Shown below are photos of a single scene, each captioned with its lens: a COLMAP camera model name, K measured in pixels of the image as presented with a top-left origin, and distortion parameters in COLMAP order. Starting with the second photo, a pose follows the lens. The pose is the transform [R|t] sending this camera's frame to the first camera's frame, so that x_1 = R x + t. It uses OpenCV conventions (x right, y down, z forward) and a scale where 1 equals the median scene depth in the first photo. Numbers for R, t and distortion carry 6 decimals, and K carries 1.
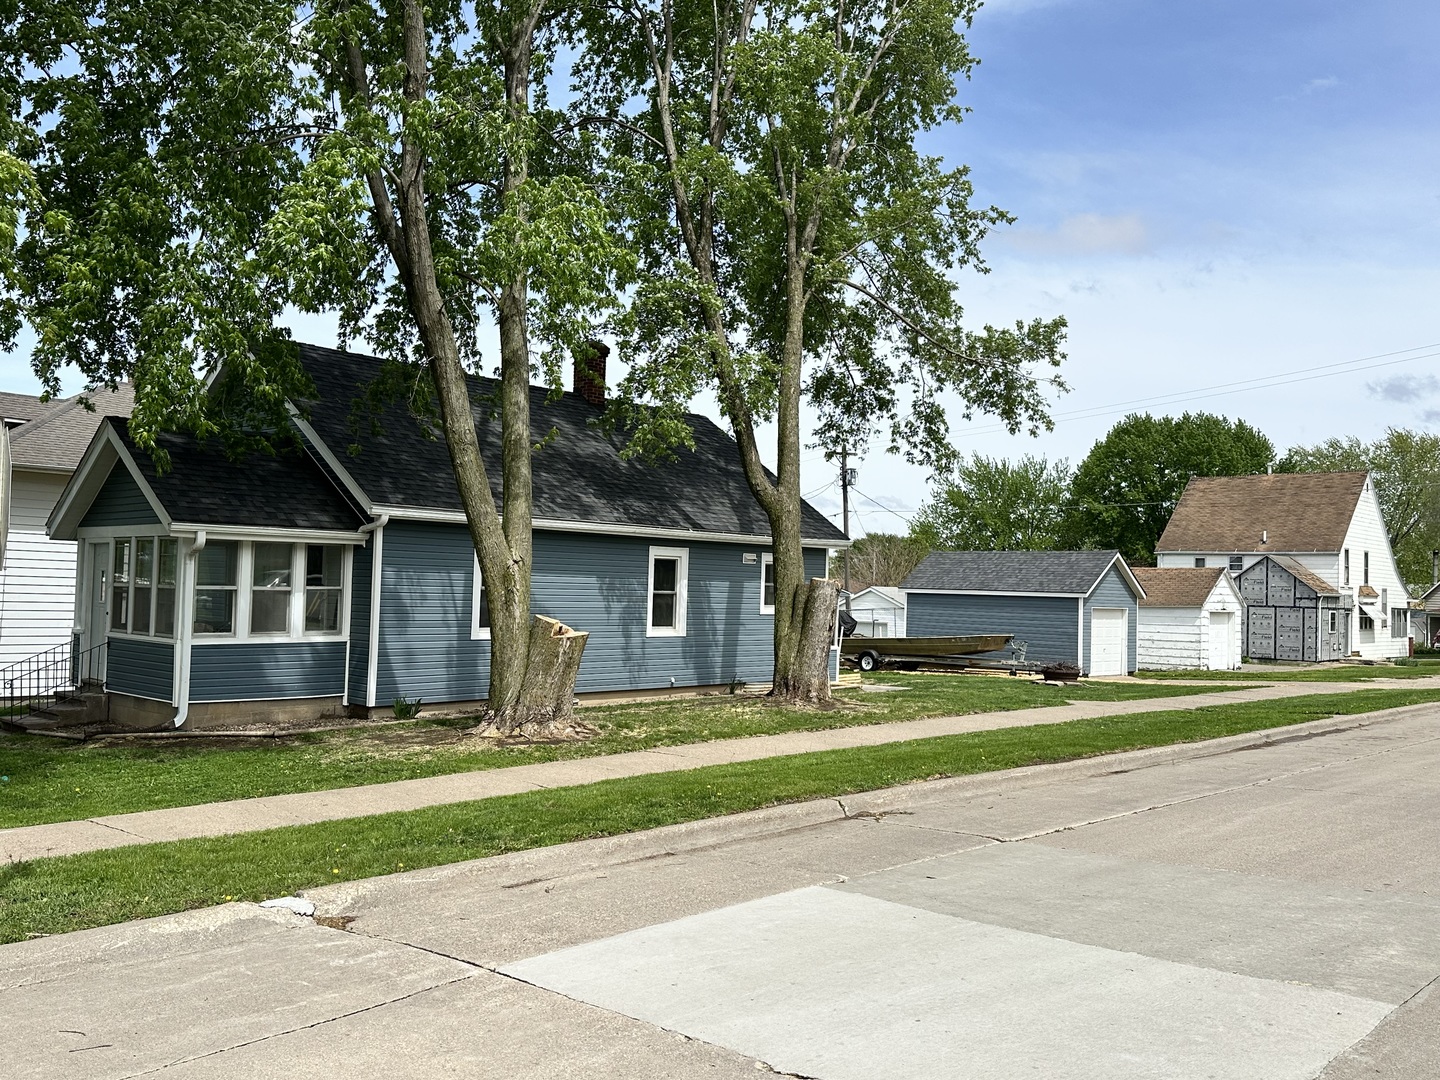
lens RADIAL K [[1170.3, 0, 720.0], [0, 1170.3, 540.0], [0, 0, 1]] dist [0.191172, -0.408792]
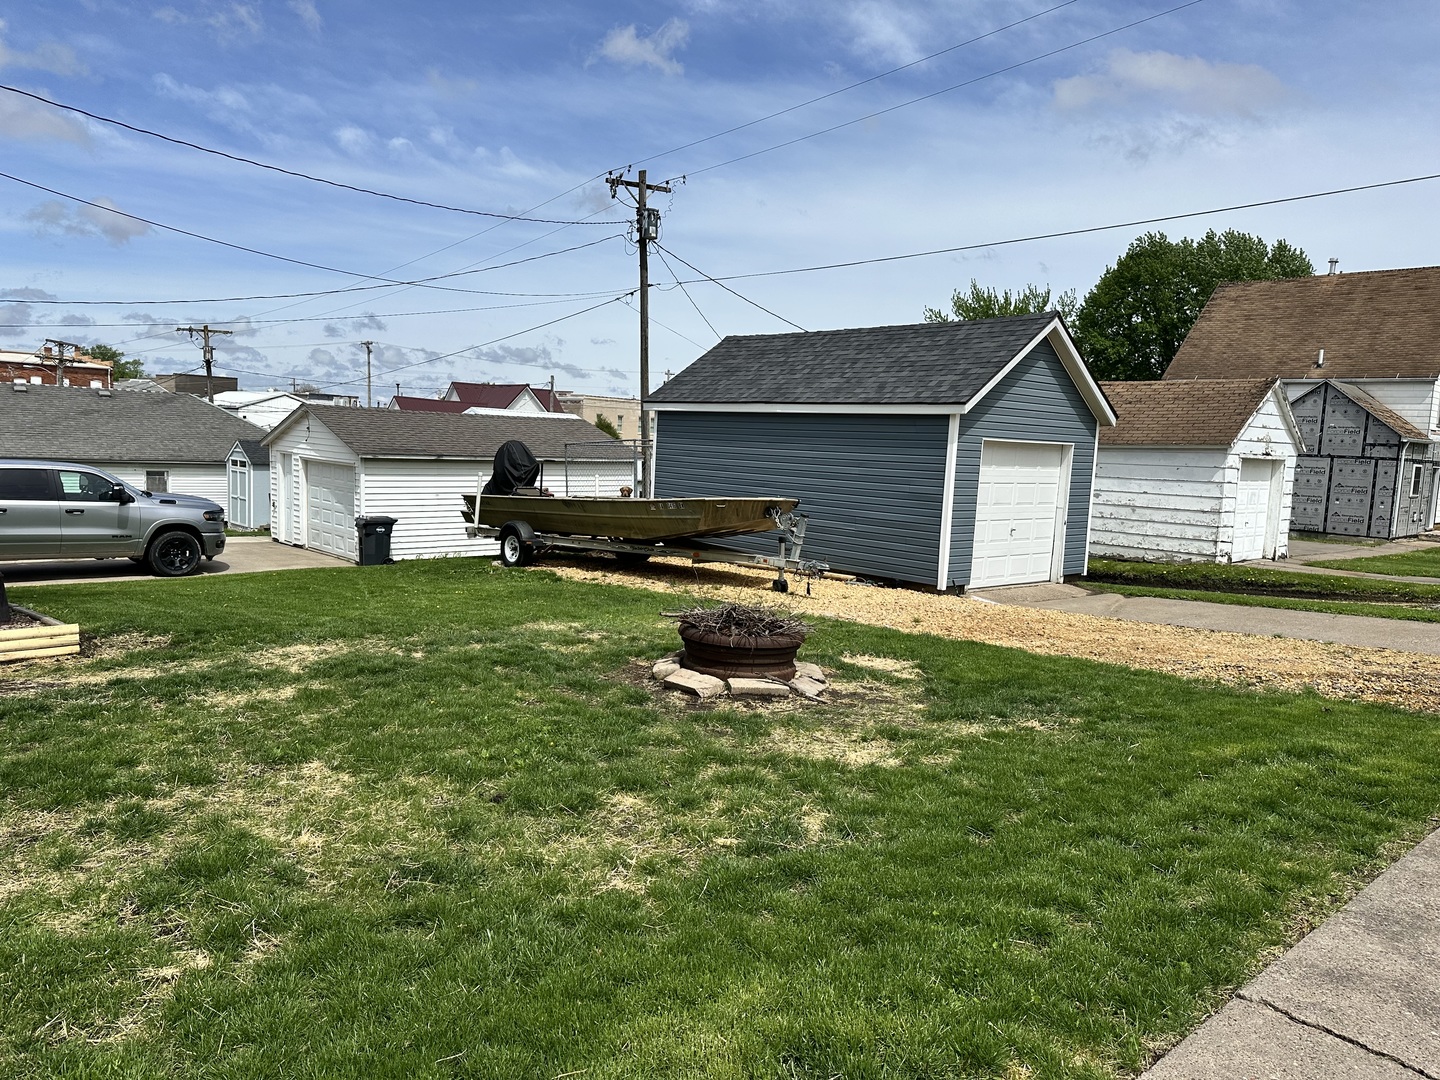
lens RADIAL K [[1014.6, 0, 720.0], [0, 1014.6, 540.0], [0, 0, 1]] dist [0.086731, -0.100159]
pose [[0.997919, 0.024697, -0.059562, 0.180661], [-0.016326, 0.990417, 0.137140, 0.033006], [0.062378, -0.135882, 0.988759, 0.462818]]
